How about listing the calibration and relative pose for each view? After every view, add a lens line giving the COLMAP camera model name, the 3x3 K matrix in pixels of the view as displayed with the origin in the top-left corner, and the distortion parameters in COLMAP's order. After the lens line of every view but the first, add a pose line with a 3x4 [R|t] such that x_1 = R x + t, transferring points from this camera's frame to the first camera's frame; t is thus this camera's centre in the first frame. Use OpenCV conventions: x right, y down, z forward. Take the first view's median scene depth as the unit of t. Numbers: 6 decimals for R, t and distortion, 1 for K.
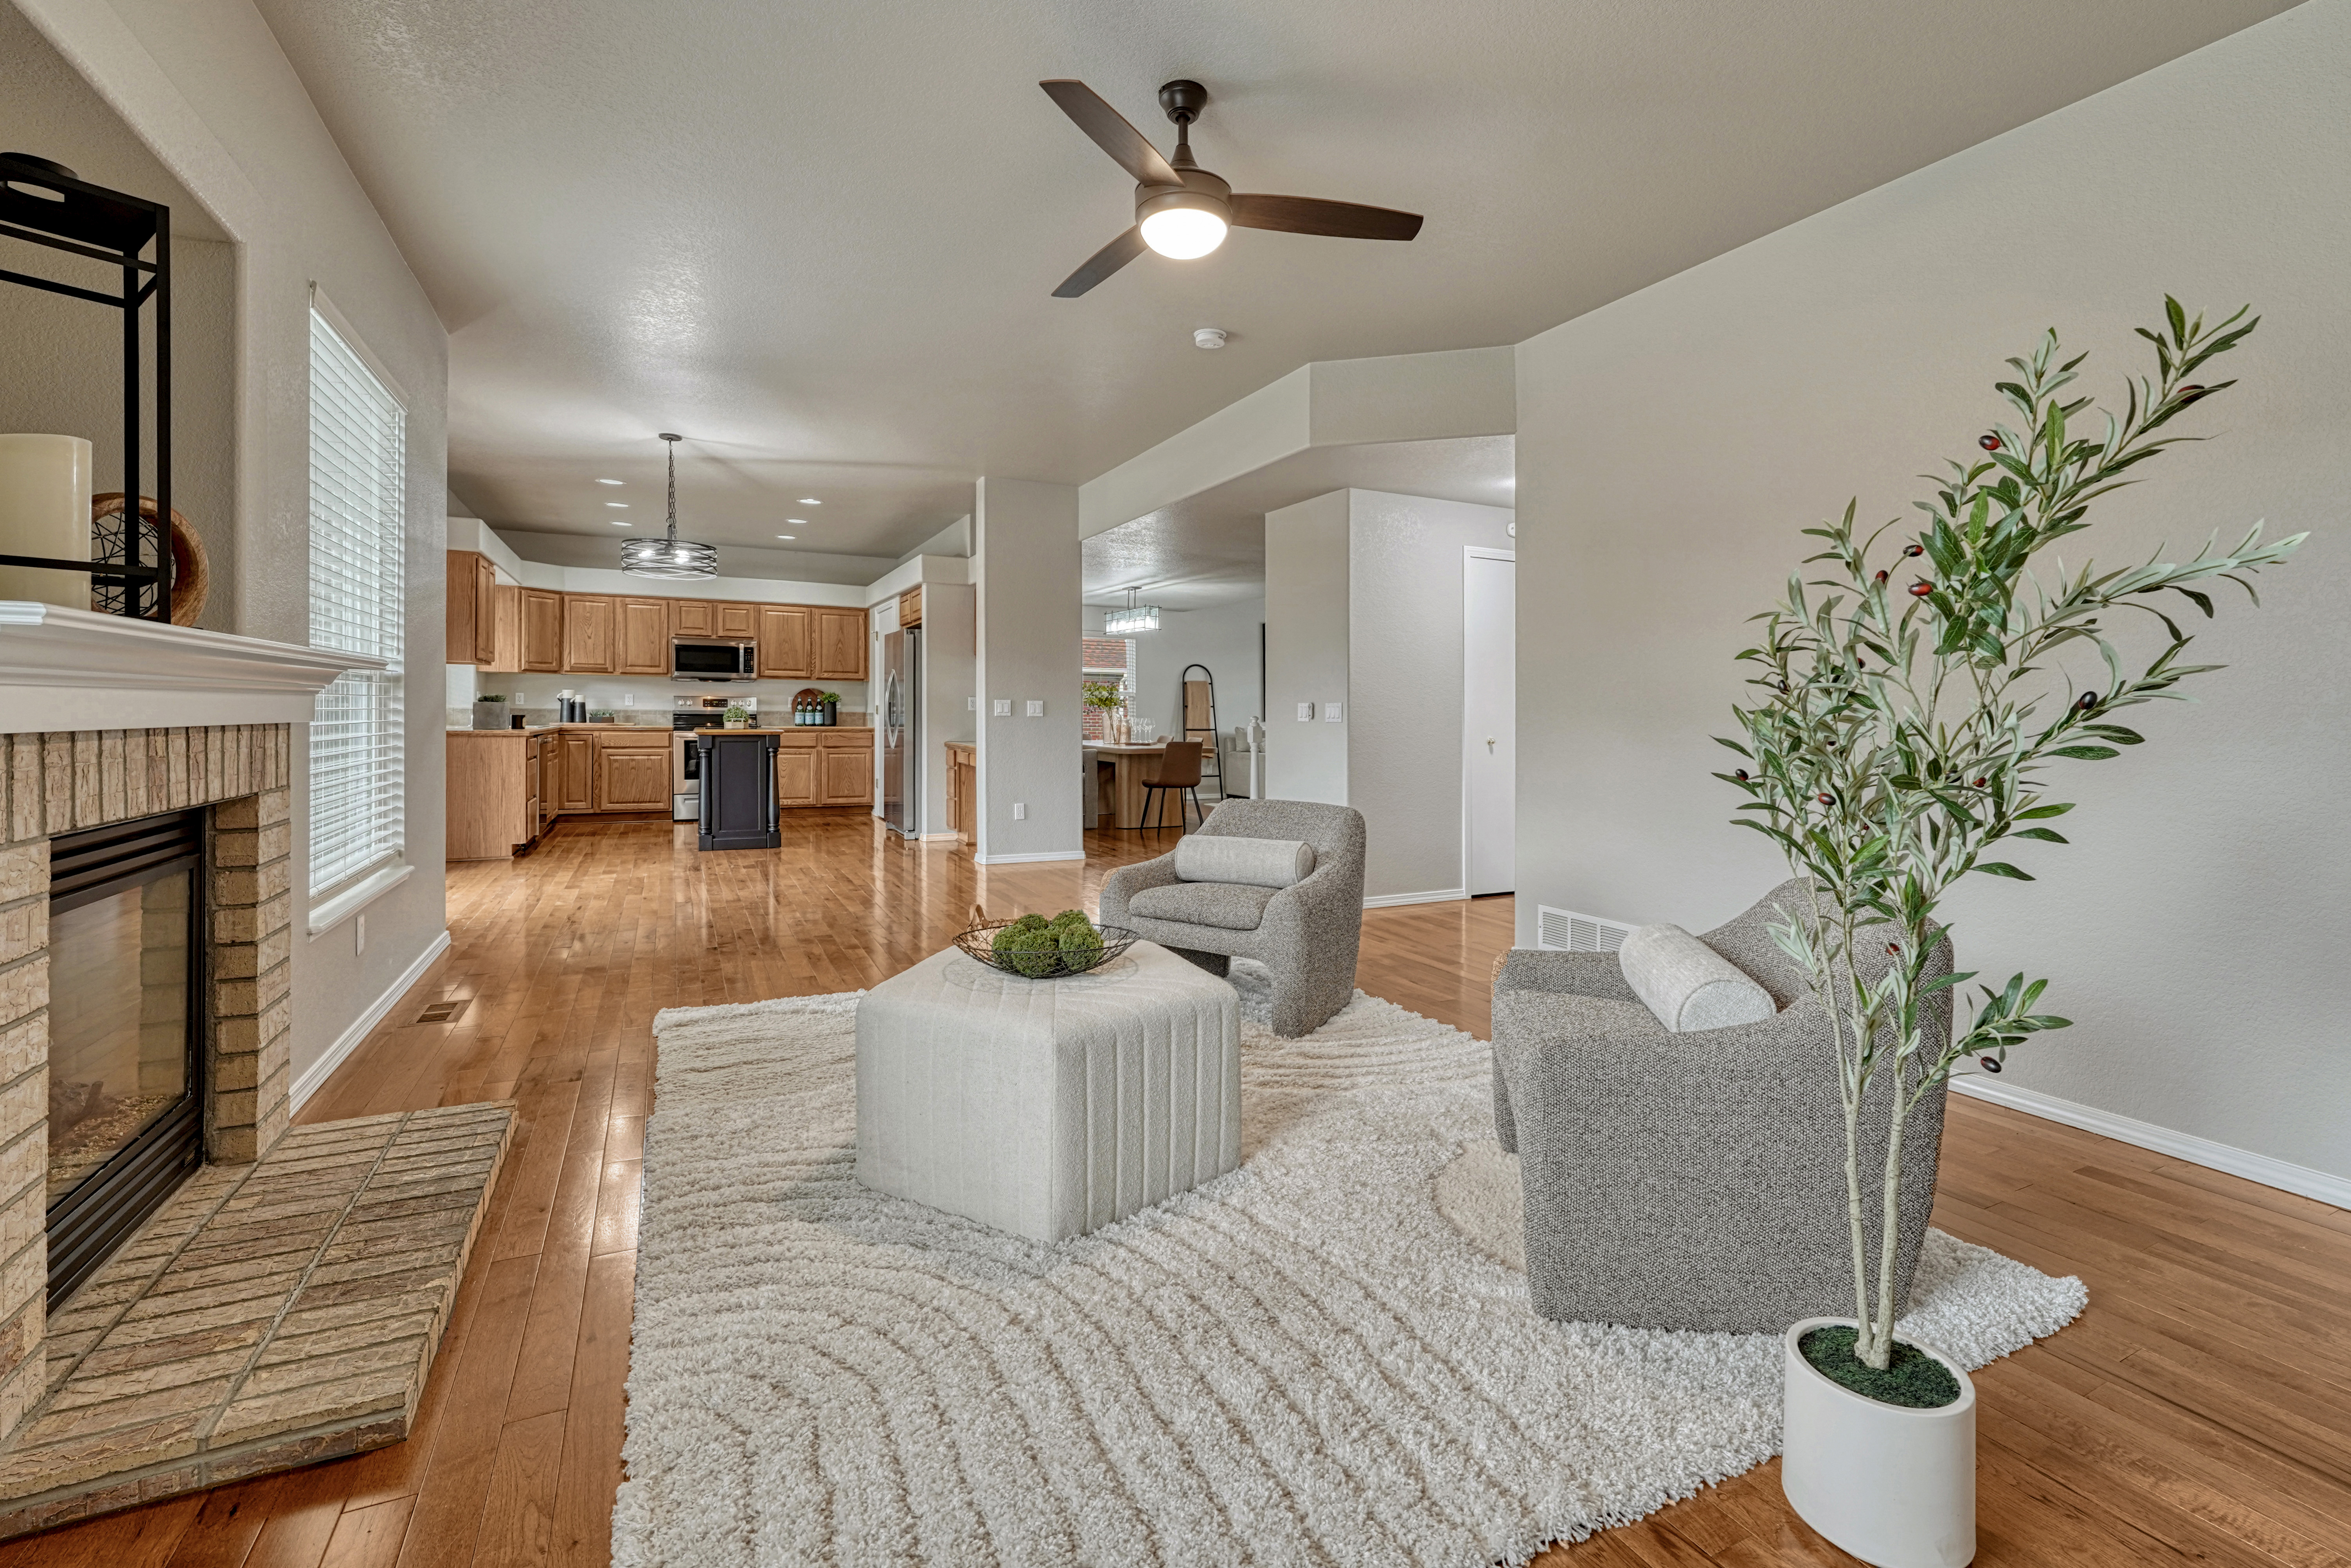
lens RADIAL K [[1060.9, 0, 1215.2], [0, 1060.9, 738.4], [0, 0, 1]] dist [-0.000762, -0.000110]
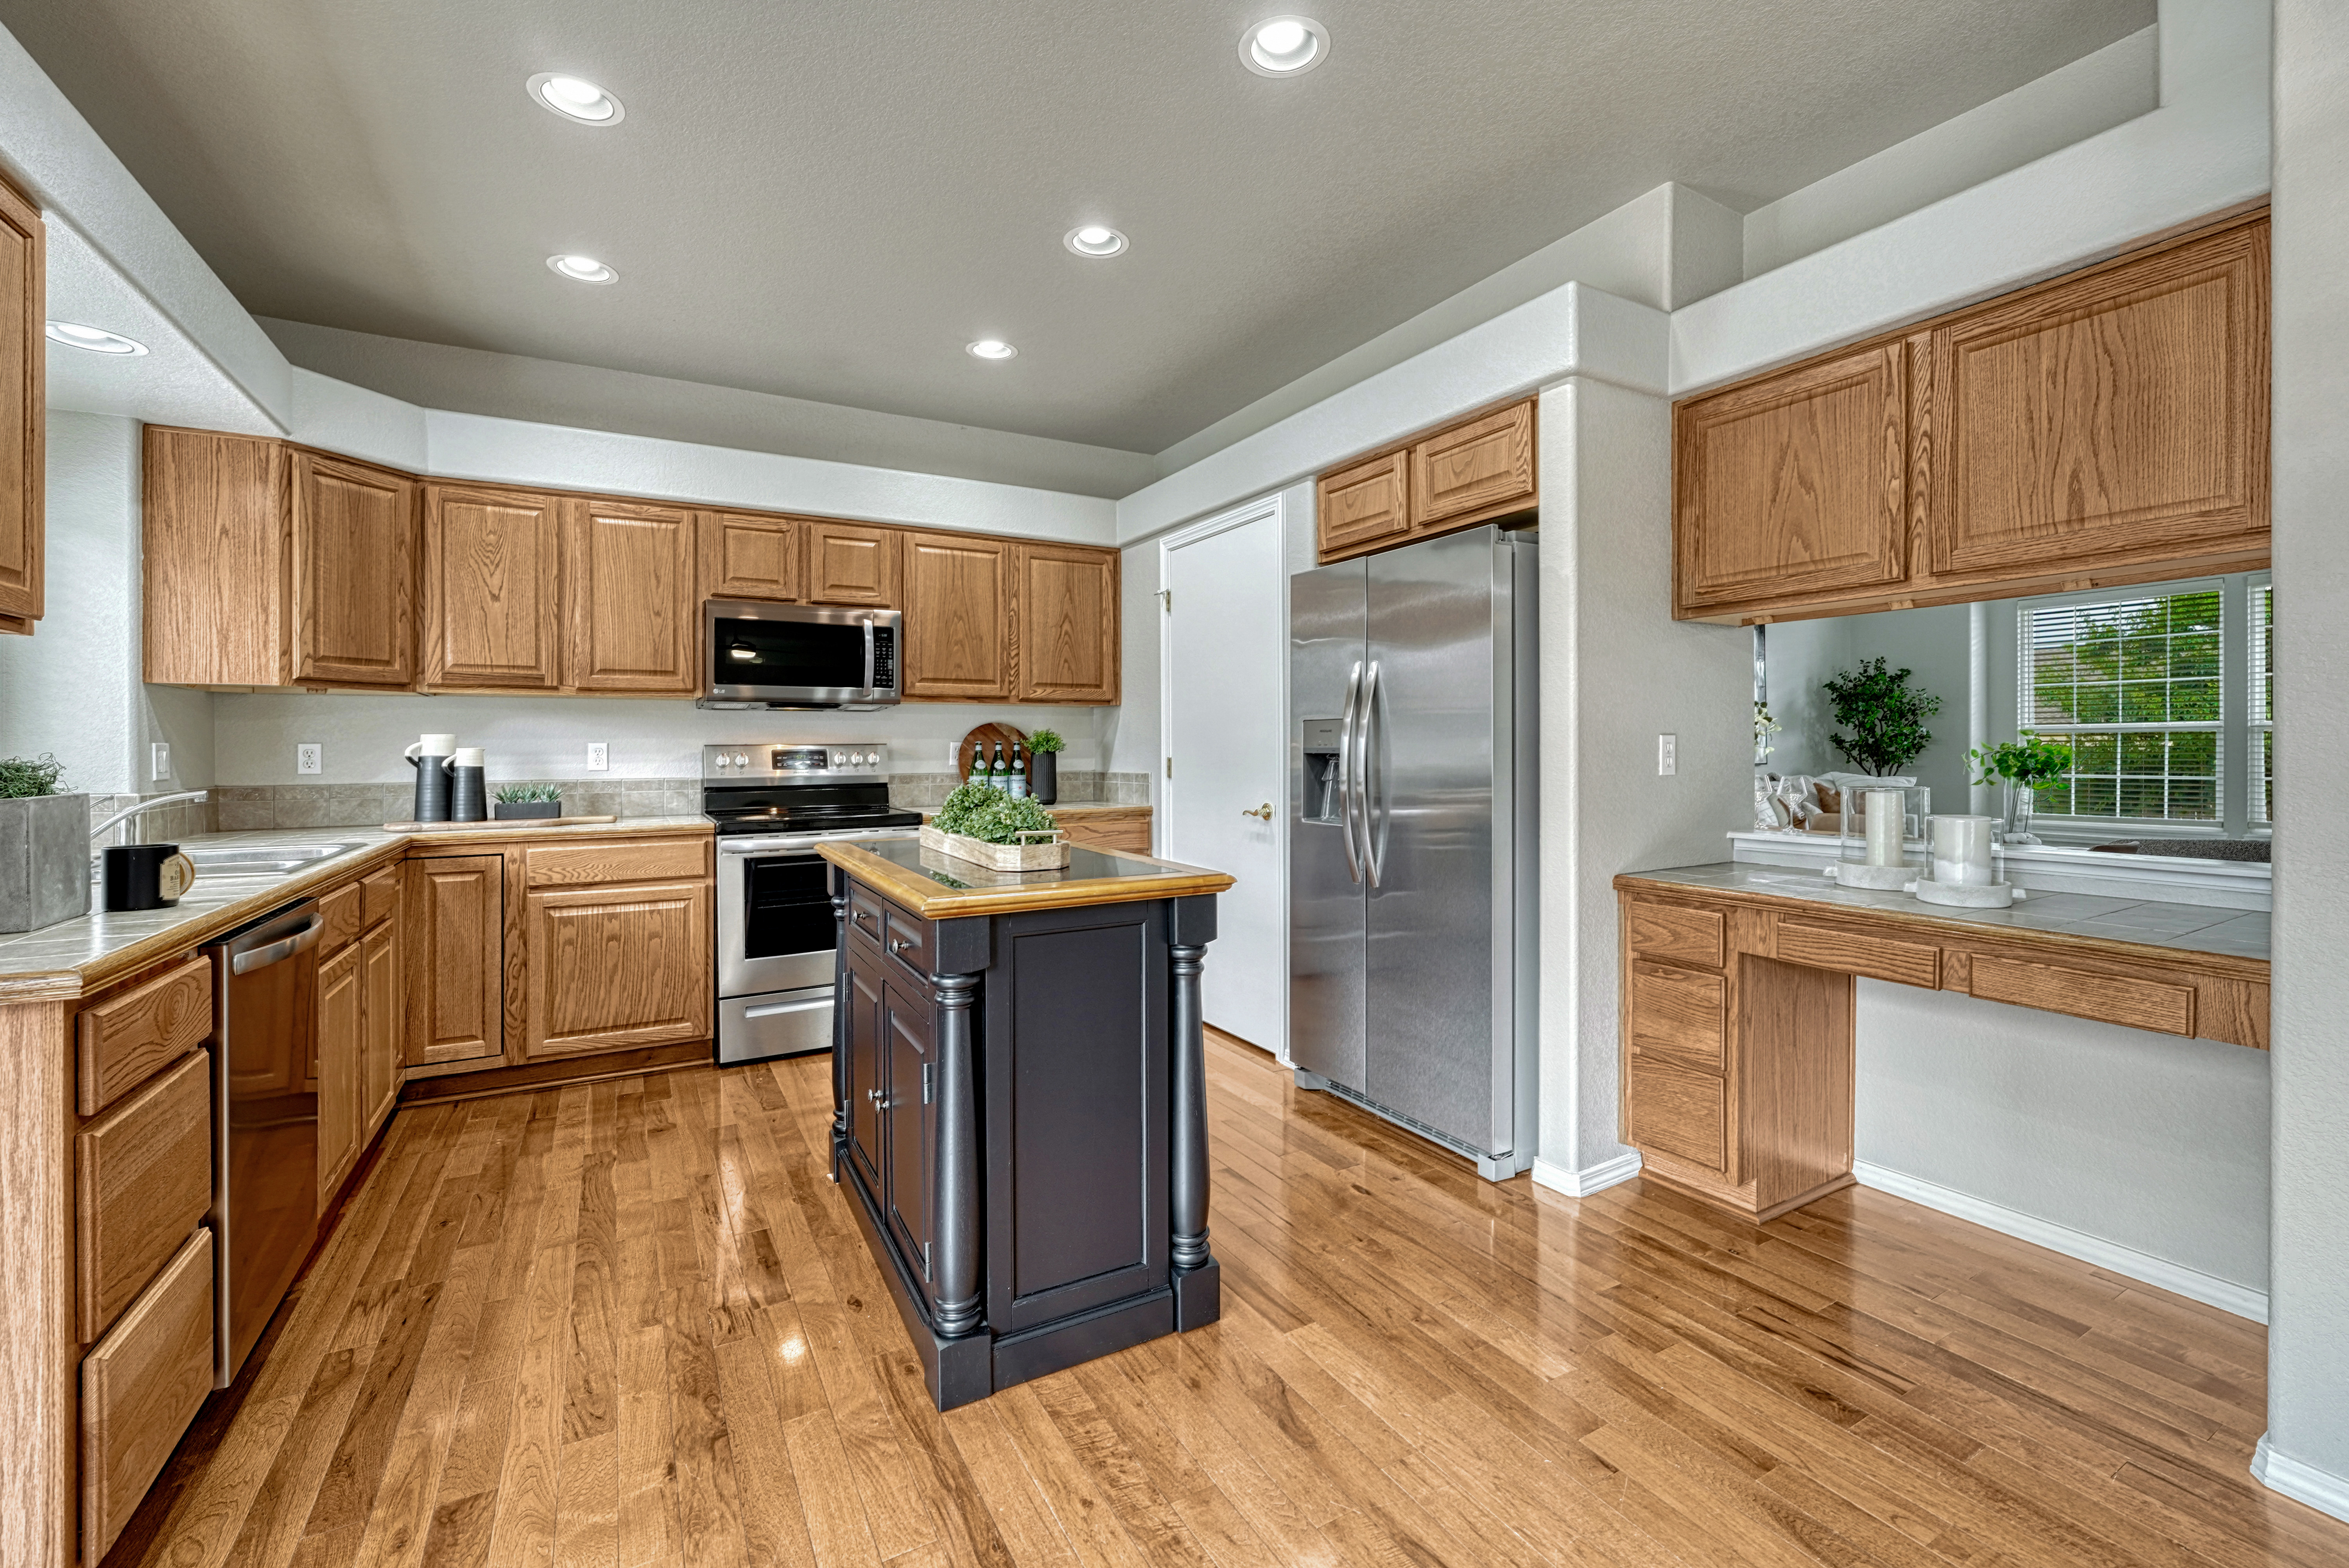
lens RADIAL K [[981.4, 0, 1167.7], [0, 981.4, 746.4], [0, 0, 1]] dist [-0.009876, 0.001716]
pose [[0.998840, -0.016849, 0.045100, -0.365051], [0.017883, 0.999584, -0.022631, -0.028790], [-0.044700, 0.023411, 0.998726, 0.639644]]
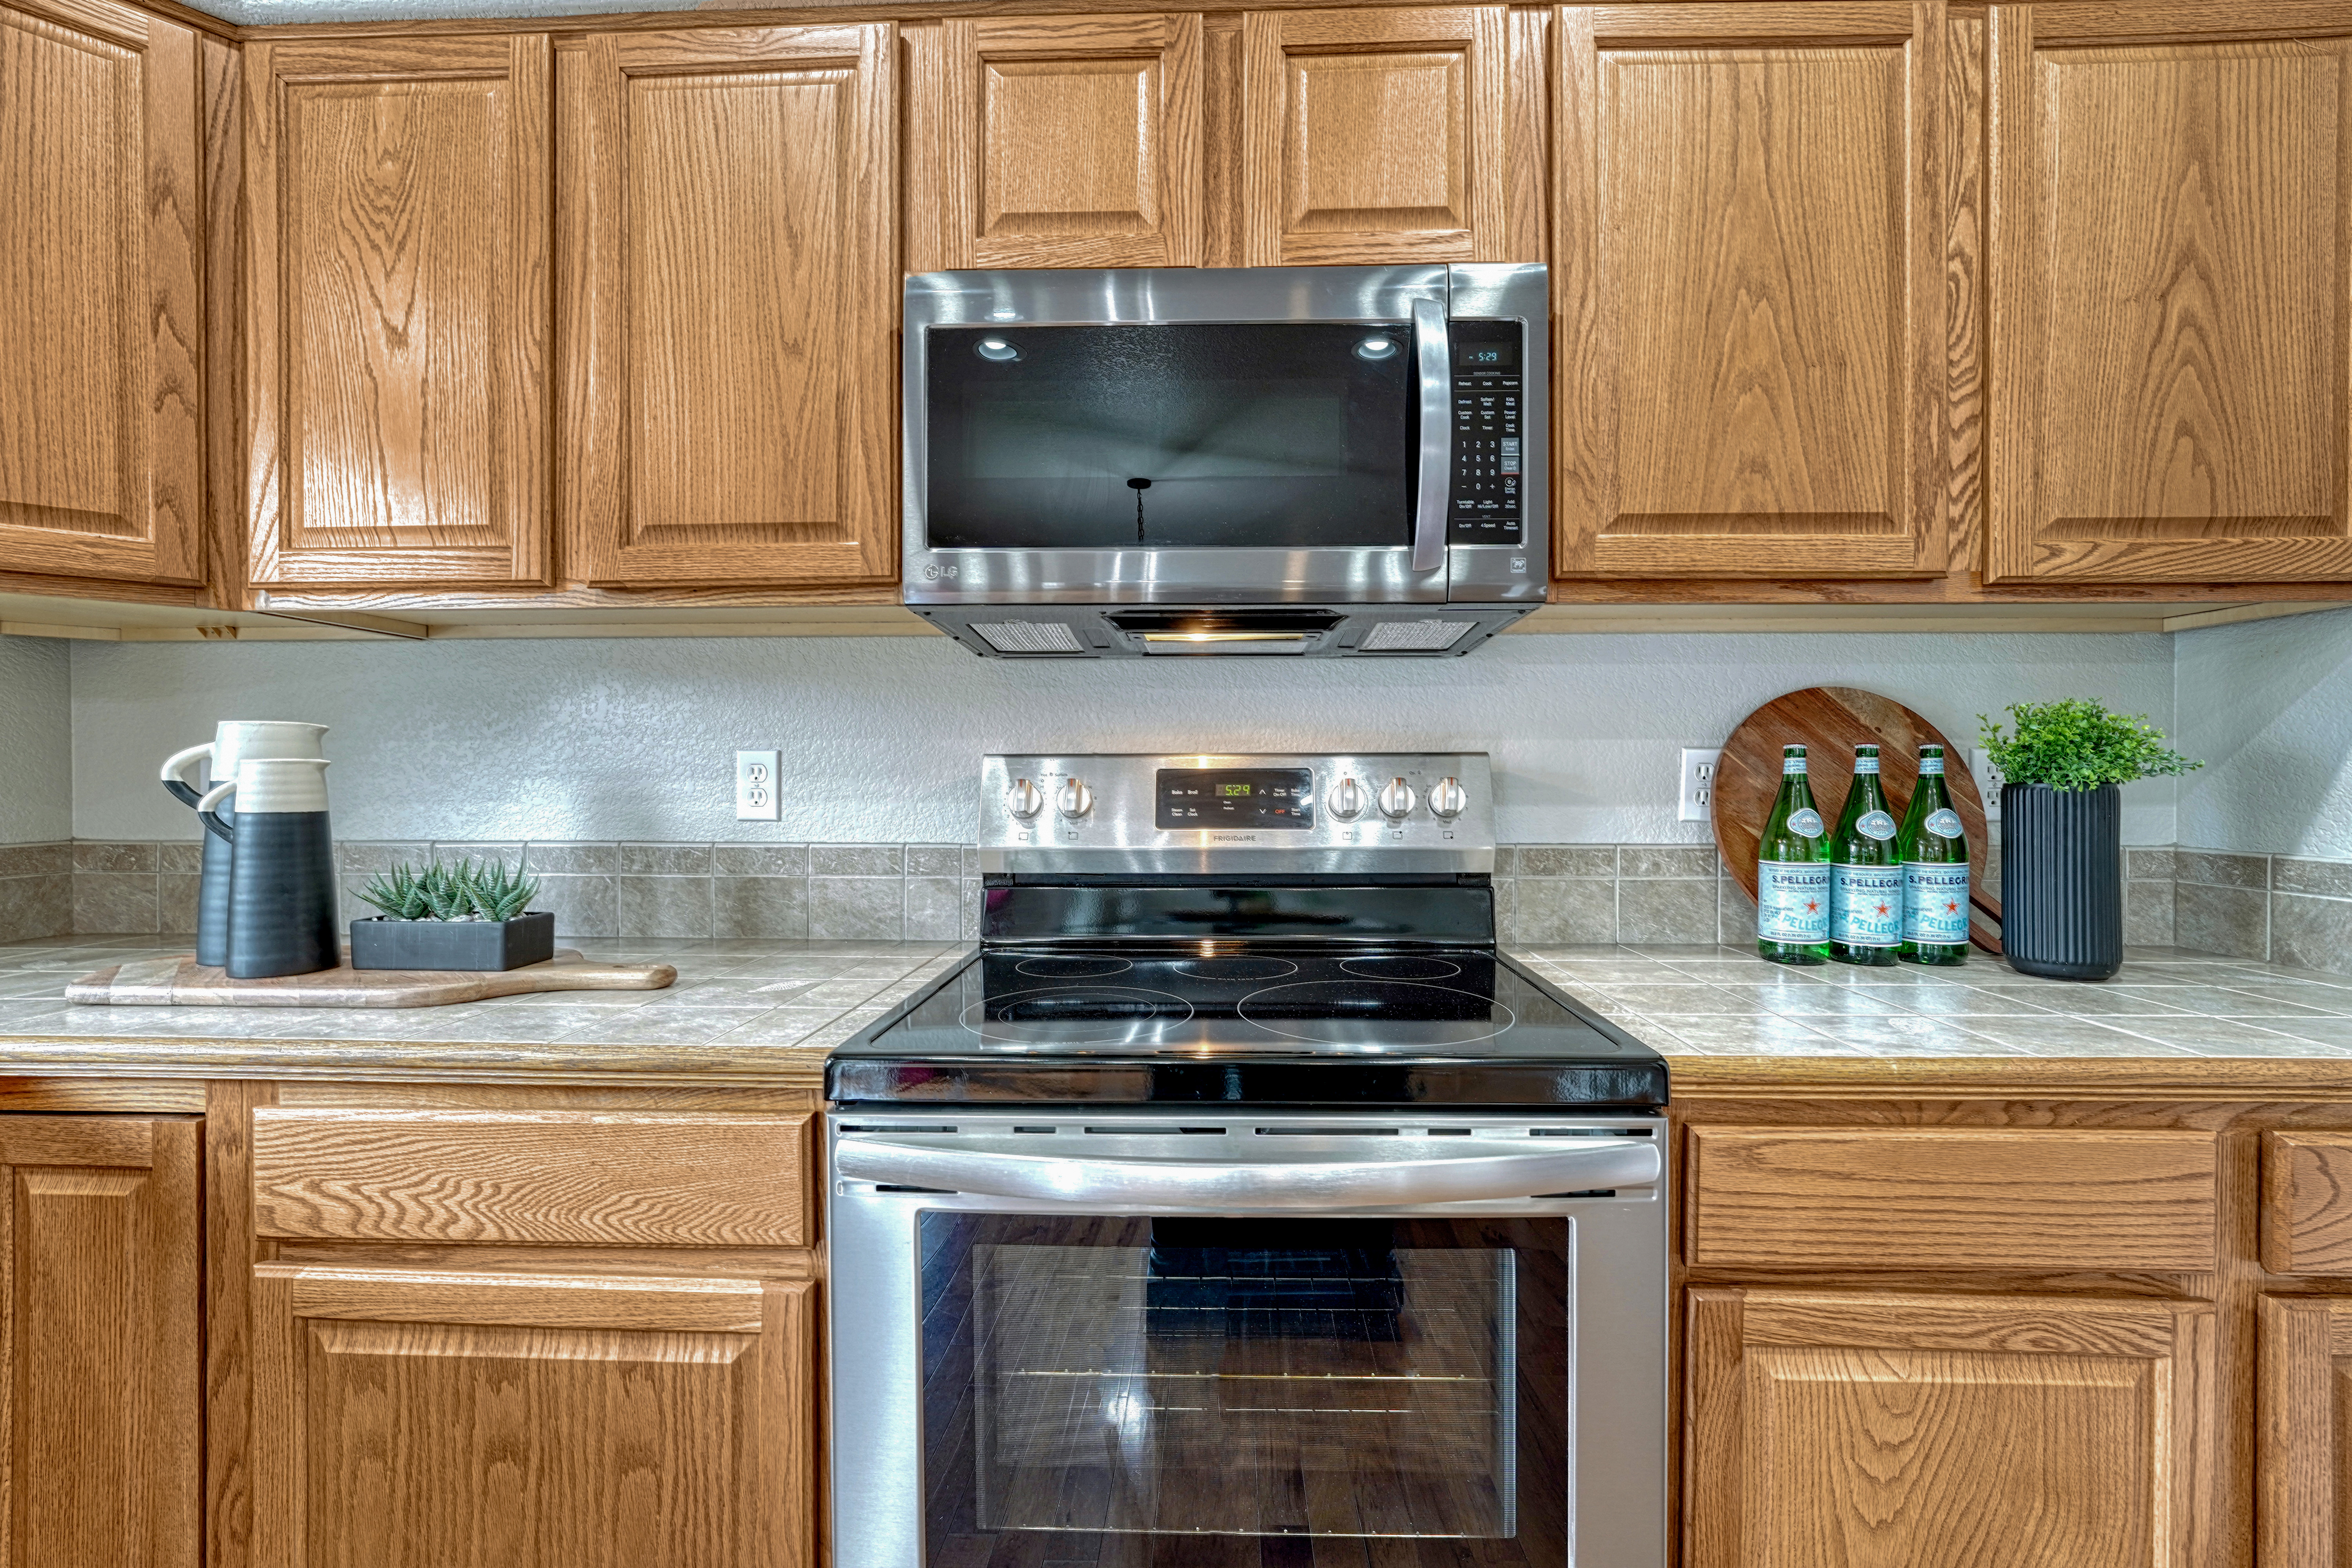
lens RADIAL K [[982.8, 0, 1209.9], [0, 982.8, 770.0], [0, 0, 1]] dist [-0.009876, 0.001716]
pose [[0.884064, -0.013391, -0.467174, -0.441678], [-0.000227, 0.999577, -0.029081, -0.035746], [0.467366, 0.025816, 0.883687, 0.945035]]
